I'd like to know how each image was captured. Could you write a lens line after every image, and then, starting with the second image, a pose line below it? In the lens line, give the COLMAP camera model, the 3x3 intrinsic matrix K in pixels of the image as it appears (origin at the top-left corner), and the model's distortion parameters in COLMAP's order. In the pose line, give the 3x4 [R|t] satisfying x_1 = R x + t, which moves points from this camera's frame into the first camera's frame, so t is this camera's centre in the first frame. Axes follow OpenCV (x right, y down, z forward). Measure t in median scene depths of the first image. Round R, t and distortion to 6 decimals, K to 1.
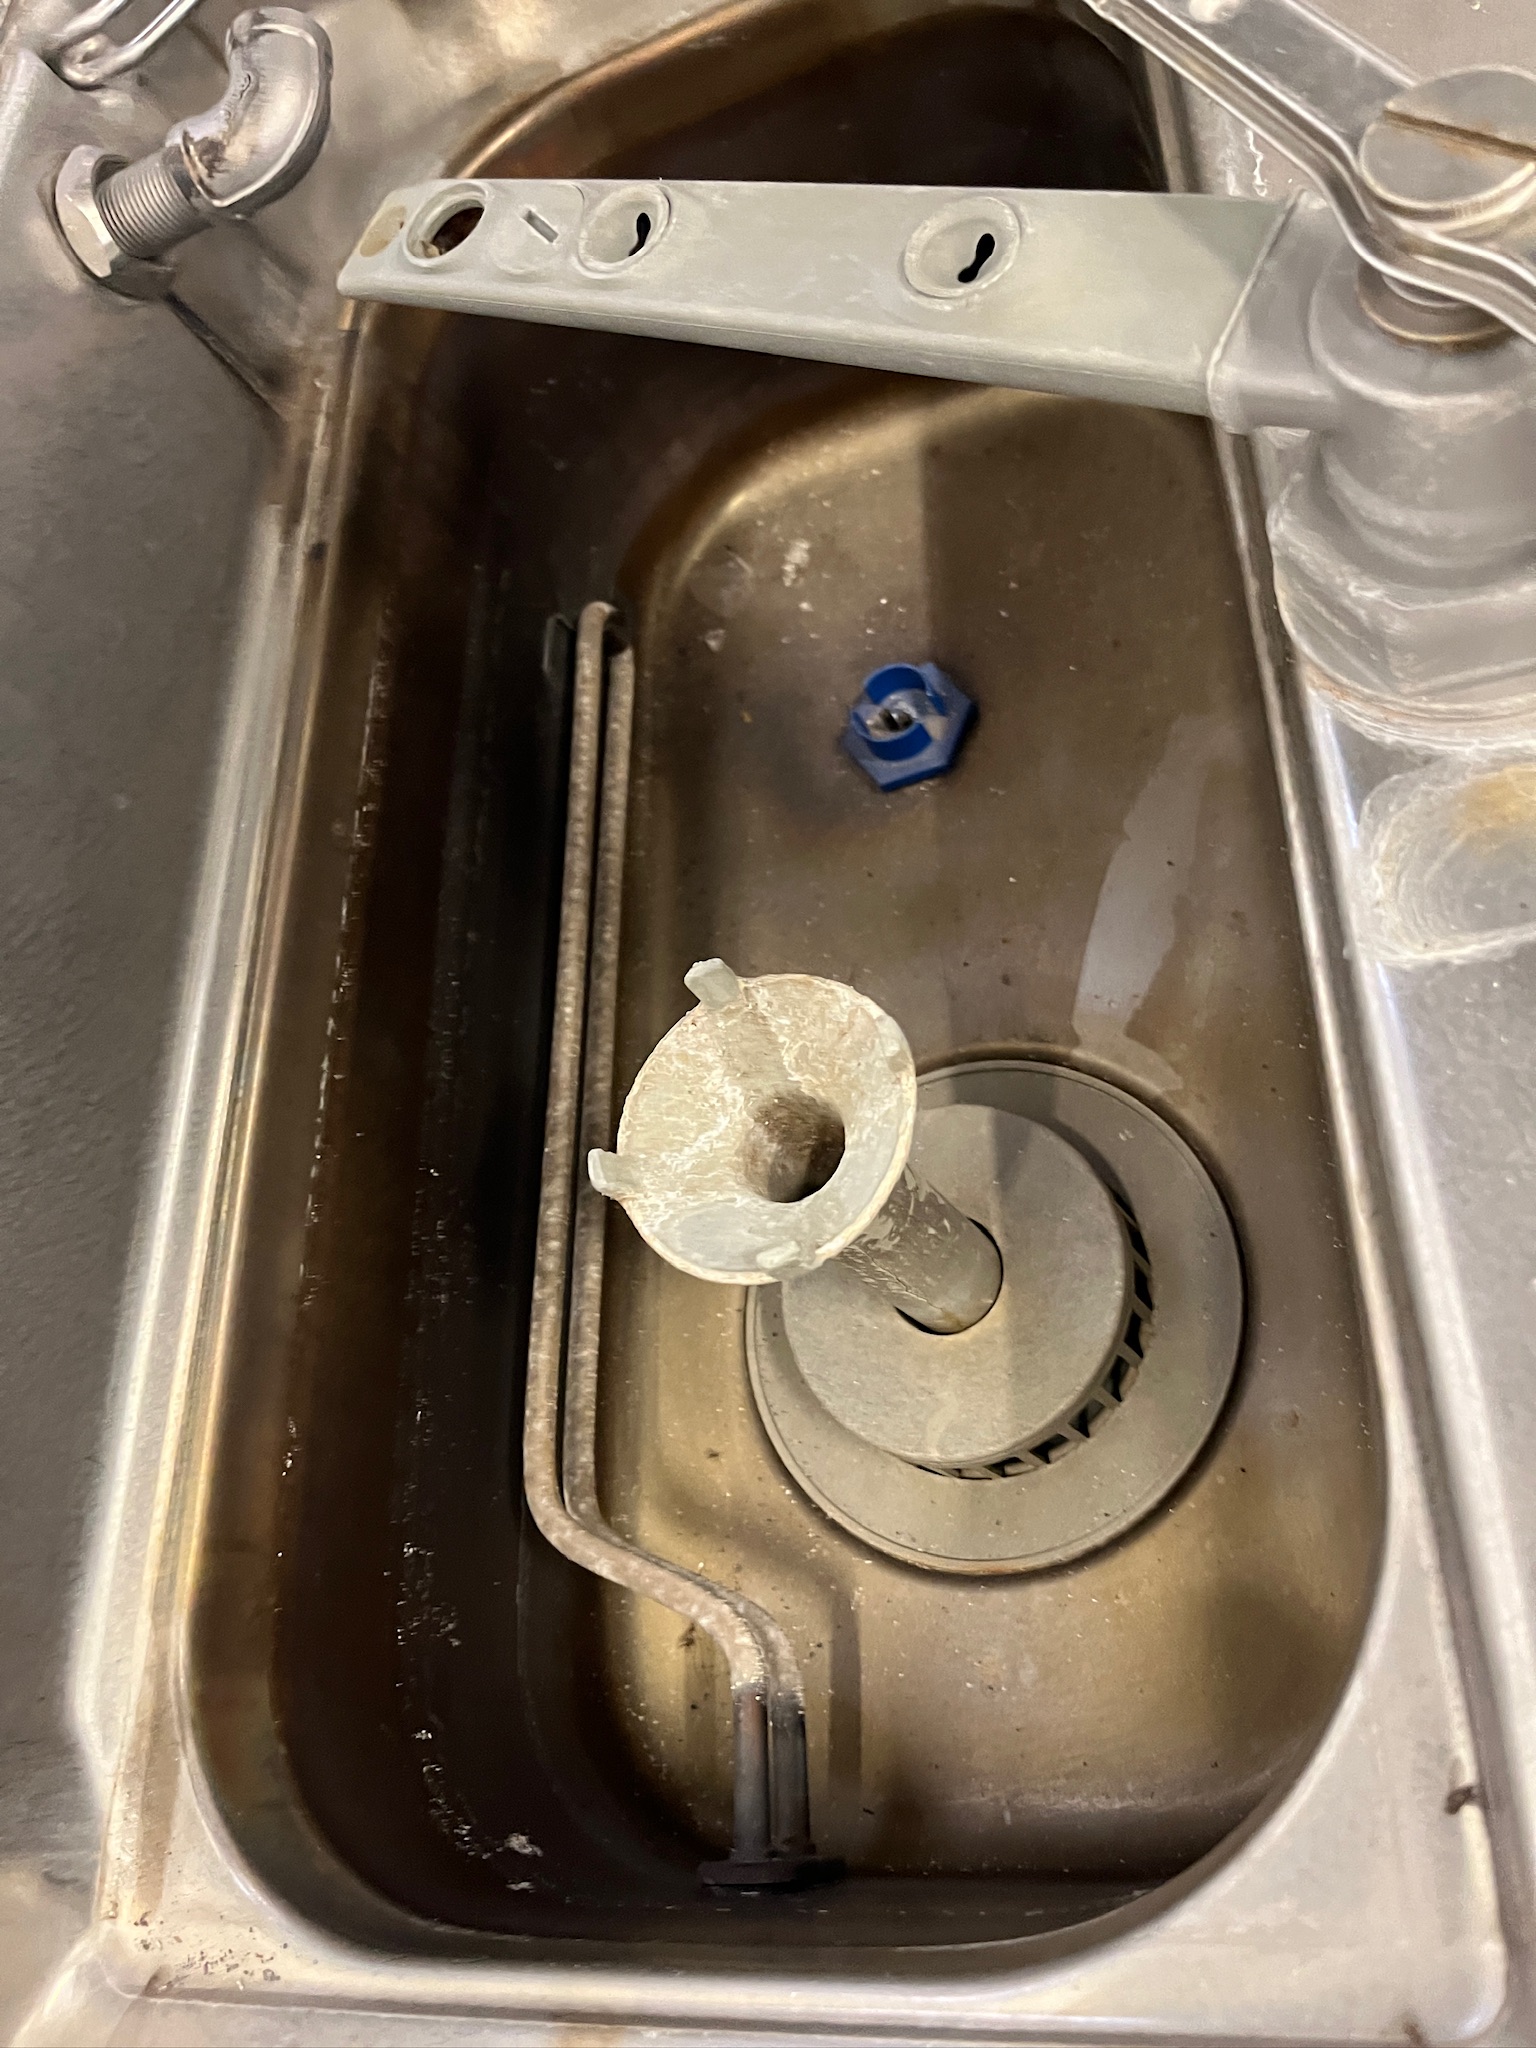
lens RADIAL K [[1584.1, 0, 776.2], [0, 1584.1, 1011.7], [0, 0, 1]] dist [0.050838, -0.095092]
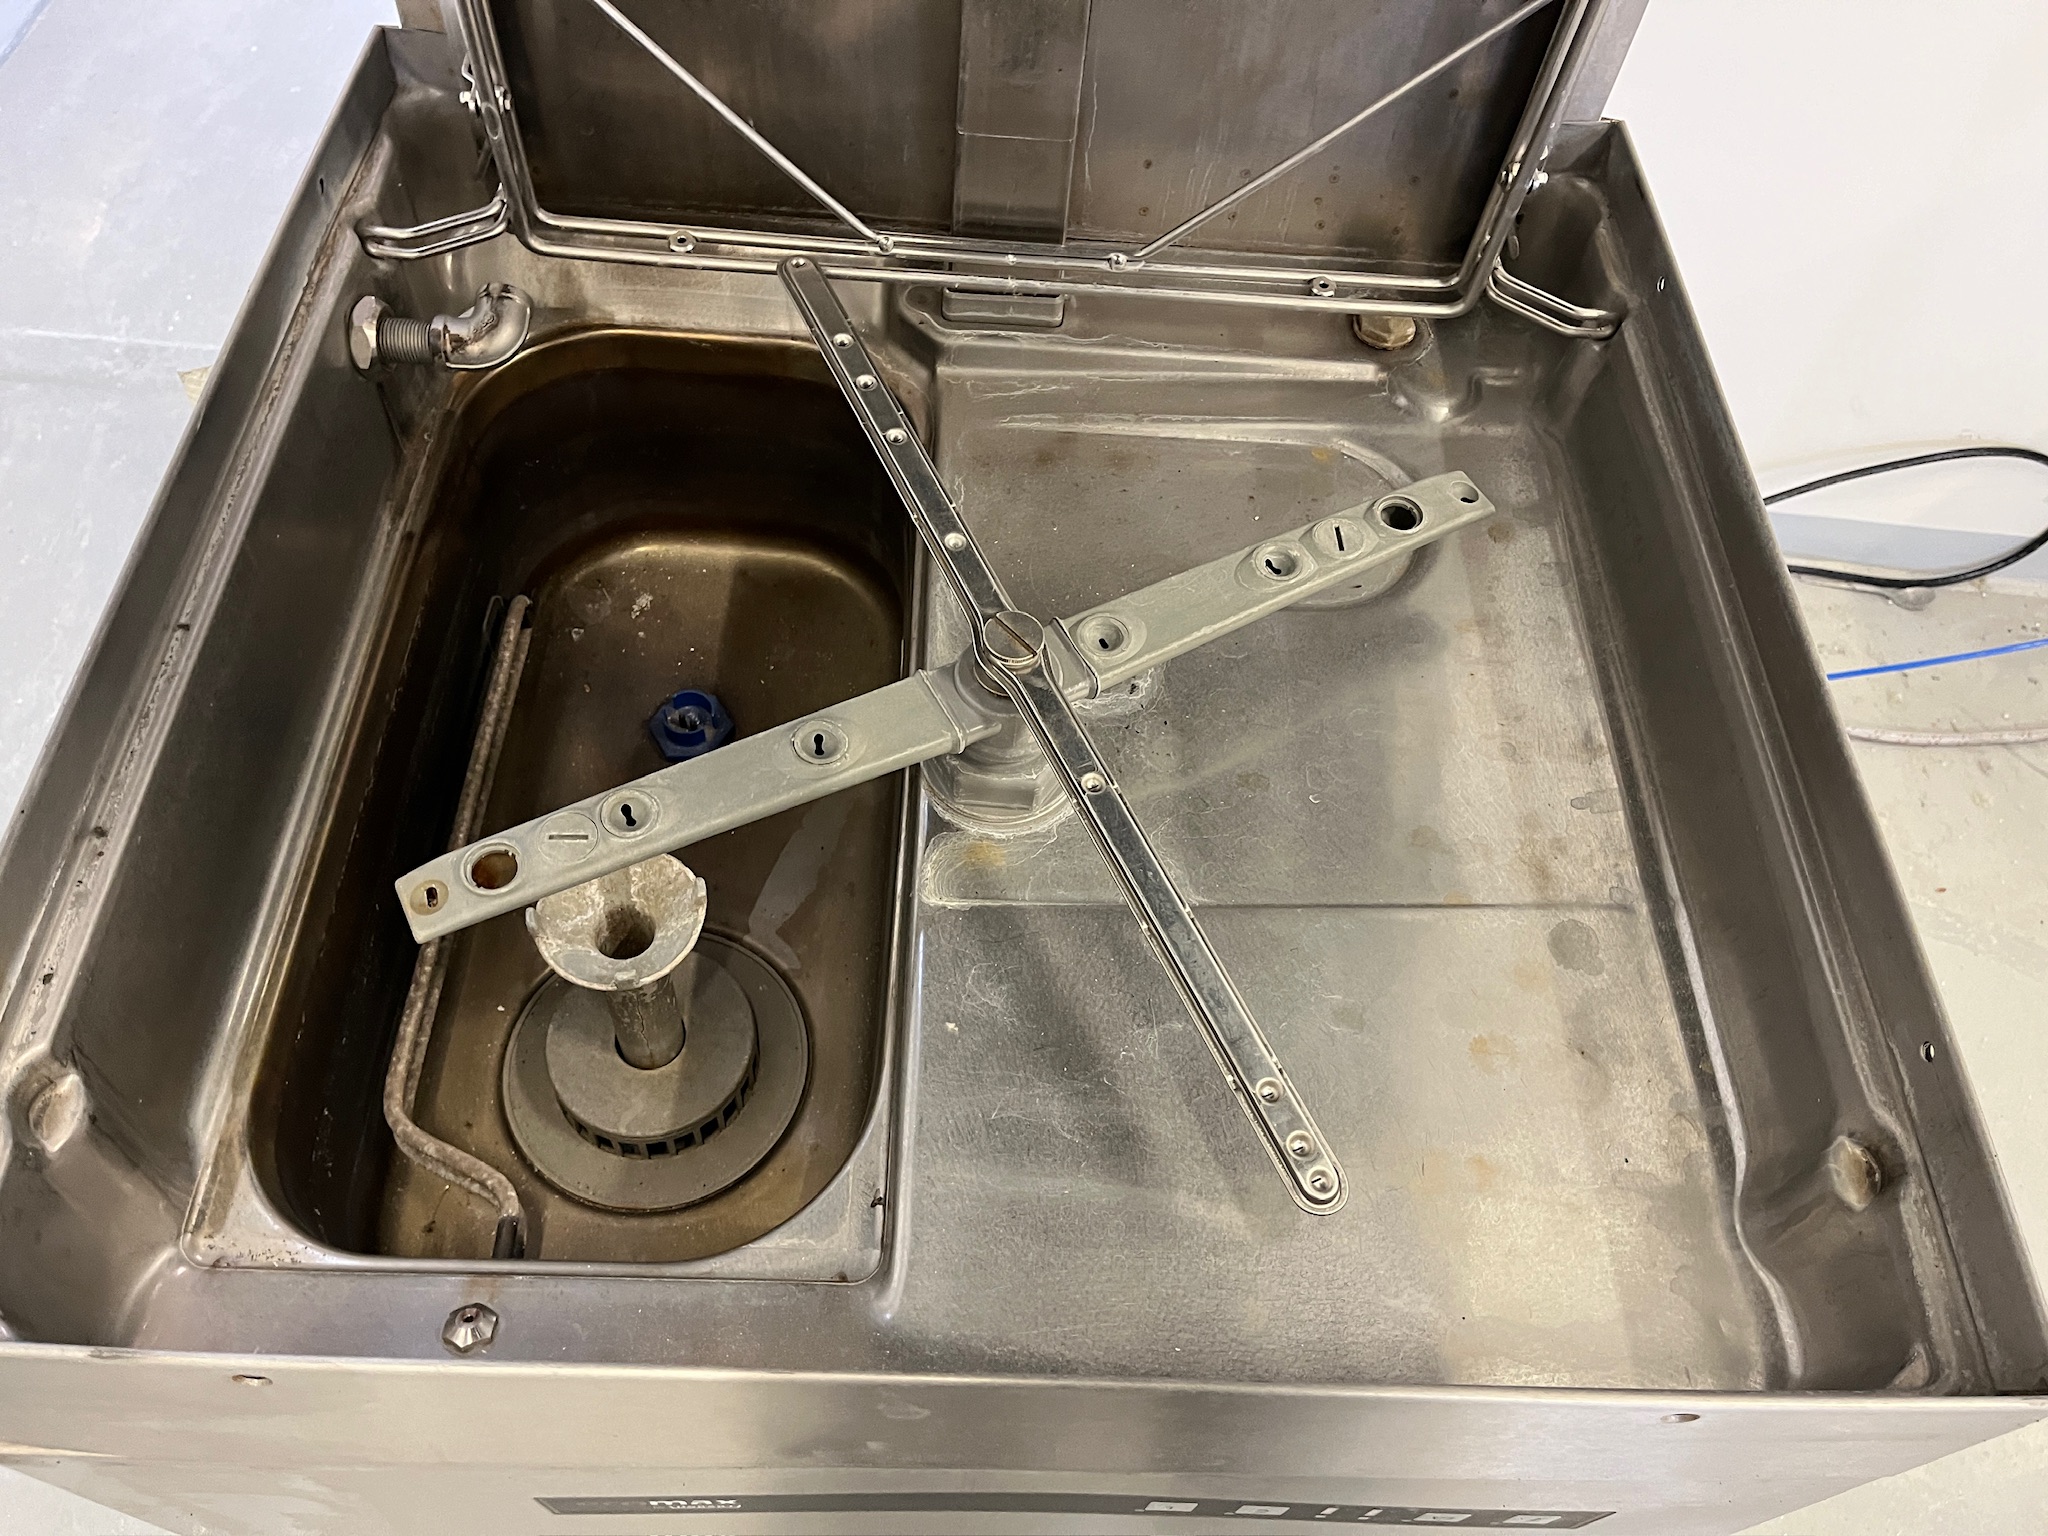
lens RADIAL K [[1584.1, 0, 1024.0], [0, 1584.1, 768.0], [0, 0, 1]] dist [0.050838, -0.095092]
pose [[0.874066, 0.287563, 0.391556, -0.324331], [-0.227650, 0.954467, -0.192792, 0.132073], [-0.429167, 0.079375, 0.899731, -0.832697]]
